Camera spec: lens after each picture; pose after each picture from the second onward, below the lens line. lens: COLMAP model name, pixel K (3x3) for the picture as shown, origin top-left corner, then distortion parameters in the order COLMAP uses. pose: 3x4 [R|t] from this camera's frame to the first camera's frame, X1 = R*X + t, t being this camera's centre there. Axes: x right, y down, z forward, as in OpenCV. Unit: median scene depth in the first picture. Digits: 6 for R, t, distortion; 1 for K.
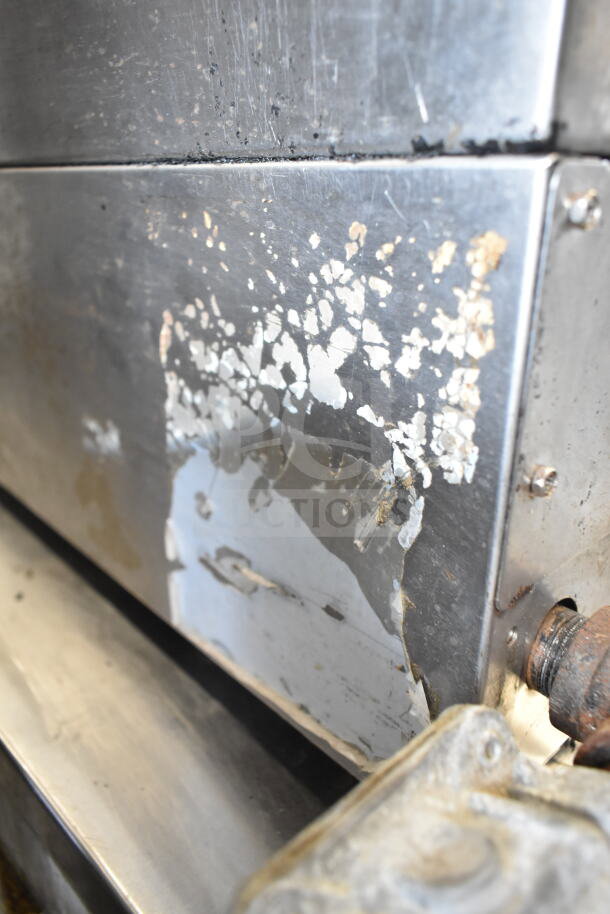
lens RADIAL K [[735.7, 0, 304.0], [0, 735.7, 458.3], [0, 0, 1]] dist [-0.014264, 0.015718]
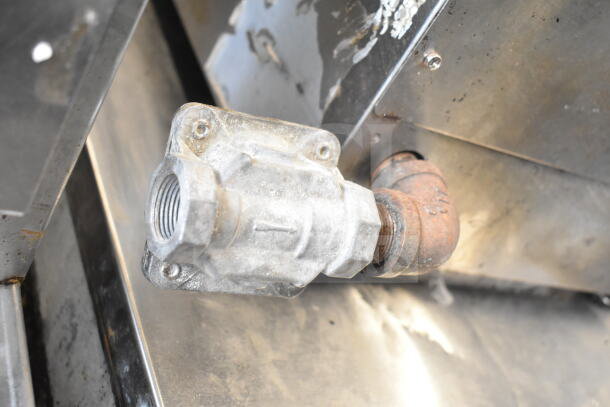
lens RADIAL K [[825.2, 0, 305.5], [0, 825.2, 203.1], [0, 0, 1]] dist [-0.054841, 0.000000]
pose [[0.820611, 0.571043, -0.022535, 0.278583], [-0.563792, 0.815381, 0.131502, 0.202871], [0.093468, -0.095207, 0.991060, -0.971262]]
